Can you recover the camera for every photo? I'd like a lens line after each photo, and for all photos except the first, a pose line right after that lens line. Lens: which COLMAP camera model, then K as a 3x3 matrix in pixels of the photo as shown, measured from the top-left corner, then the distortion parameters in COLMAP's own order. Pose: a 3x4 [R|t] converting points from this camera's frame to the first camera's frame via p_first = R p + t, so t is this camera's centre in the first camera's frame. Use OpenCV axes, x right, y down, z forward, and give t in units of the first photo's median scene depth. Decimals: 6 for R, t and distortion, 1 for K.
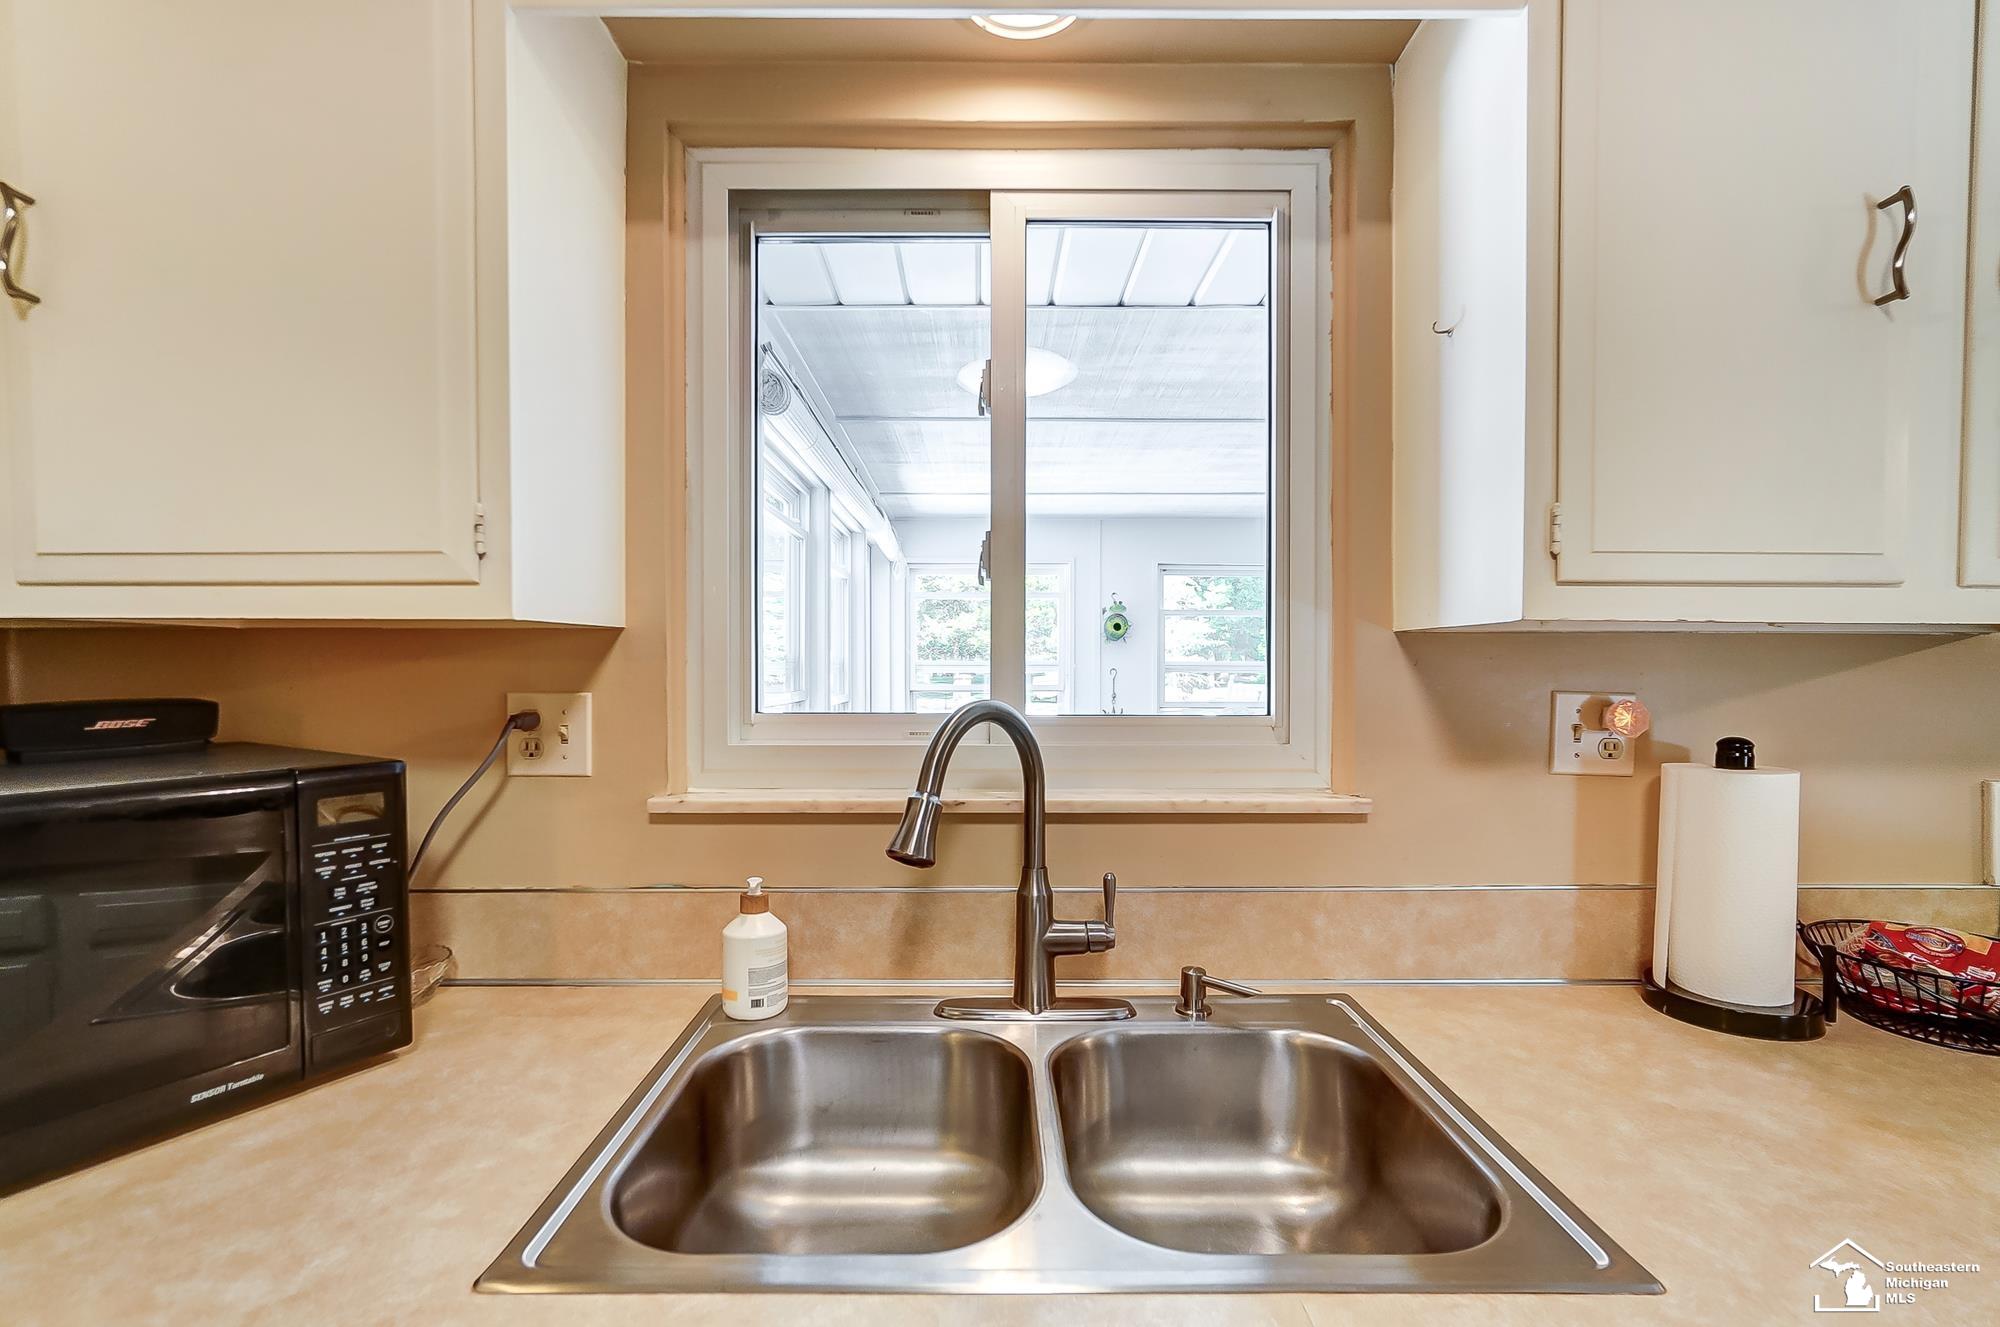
lens RADIAL K [[891.5, 0, 1000.0], [0, 891.5, 663.5], [0, 0, 1]] dist [0.000317, 0.000031]
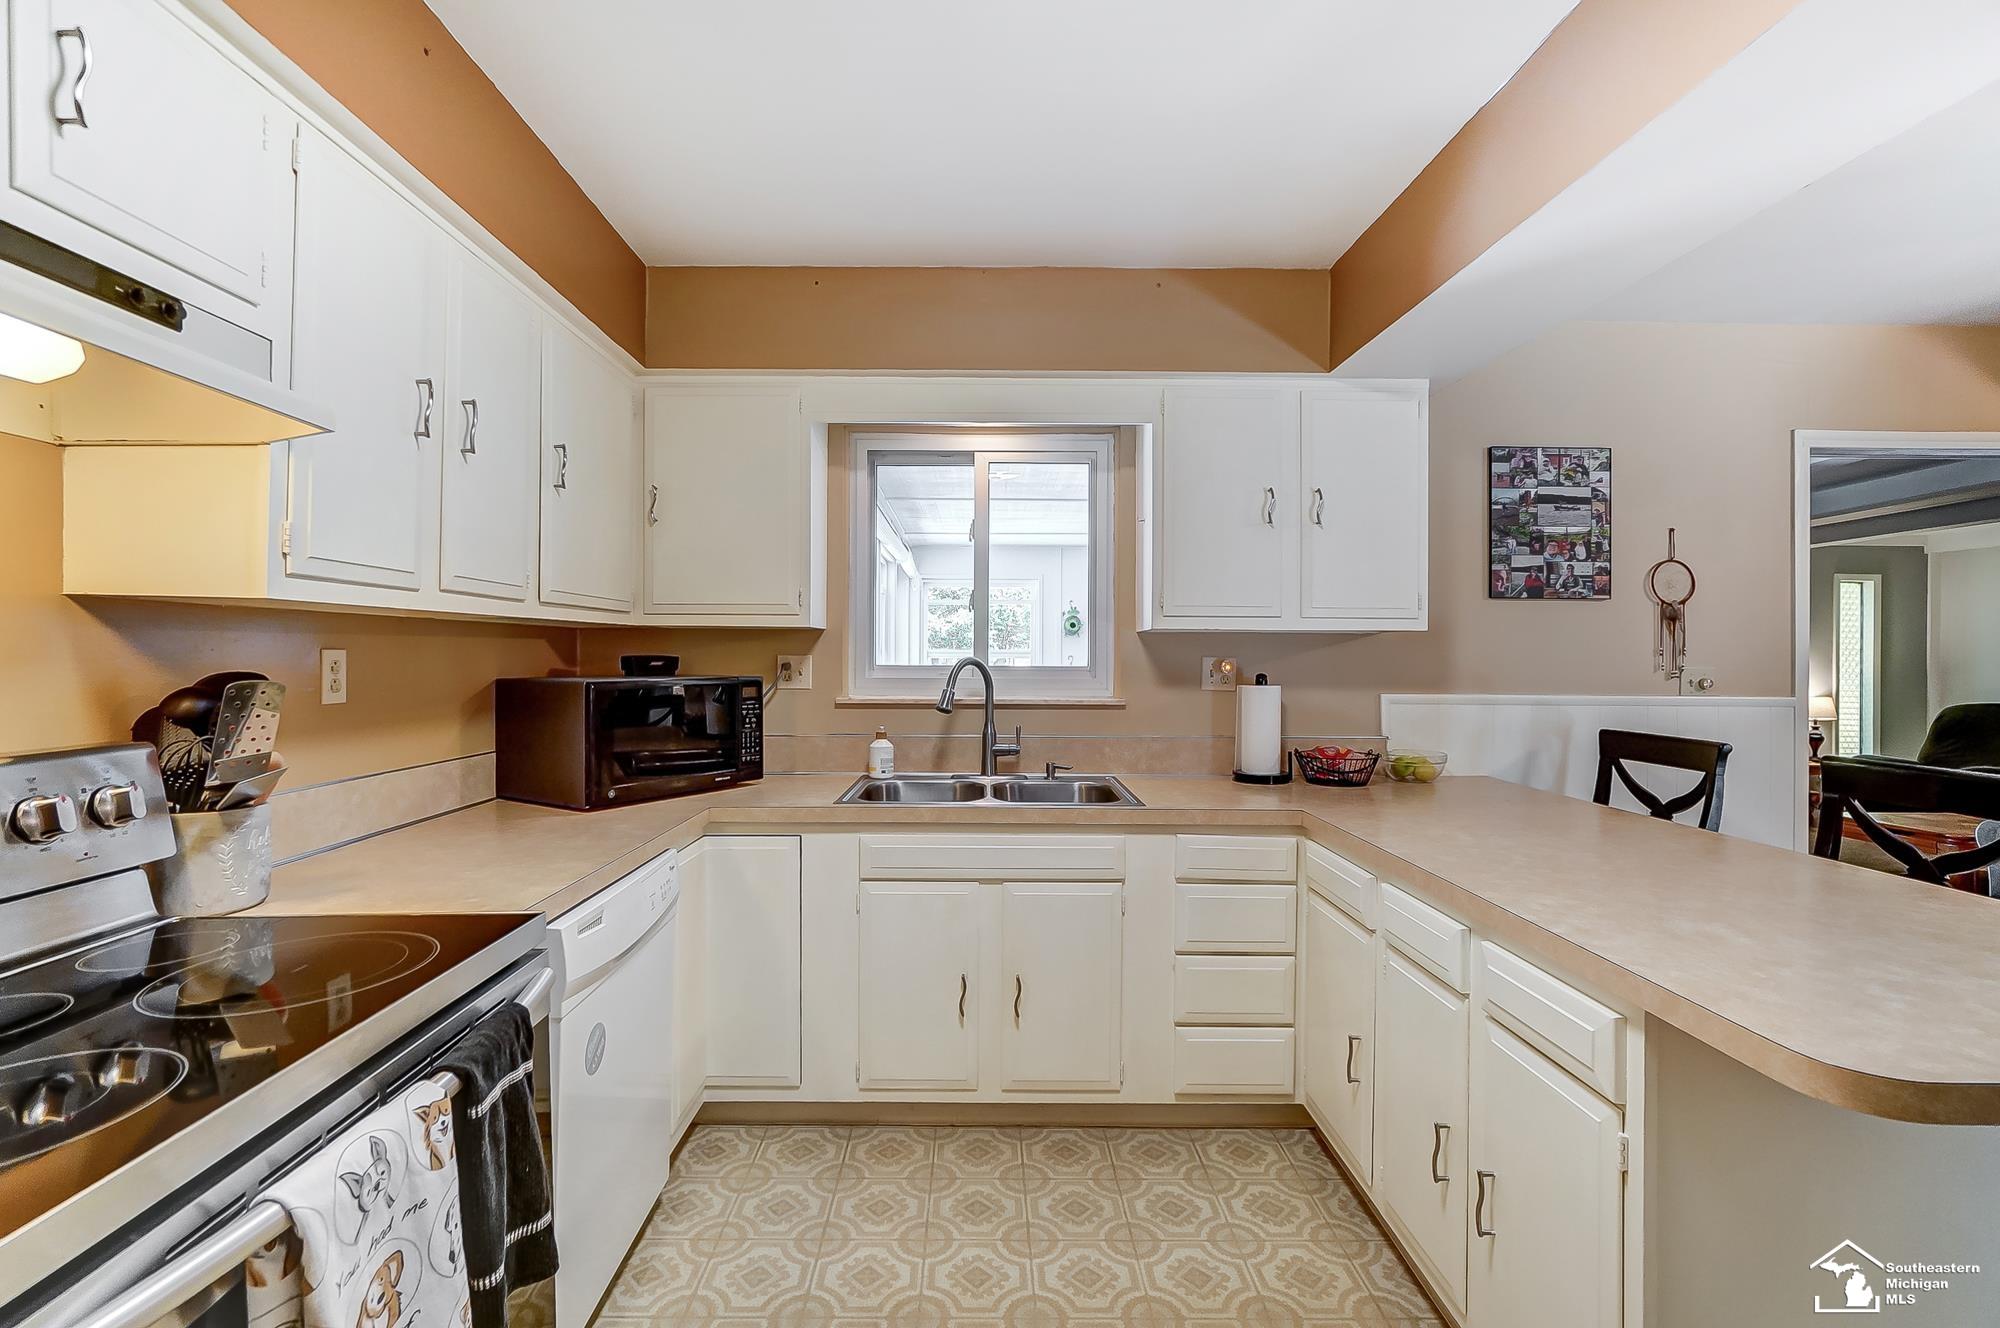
lens RADIAL K [[891.5, 0, 1000.0], [0, 891.5, 664.0], [0, 0, 1]] dist [0.000317, 0.000031]
pose [[0.999984, 0.005019, 0.002467, 0.057975], [-0.005036, 0.999963, 0.006944, 0.038097], [-0.002432, -0.006956, 0.999973, -1.485098]]
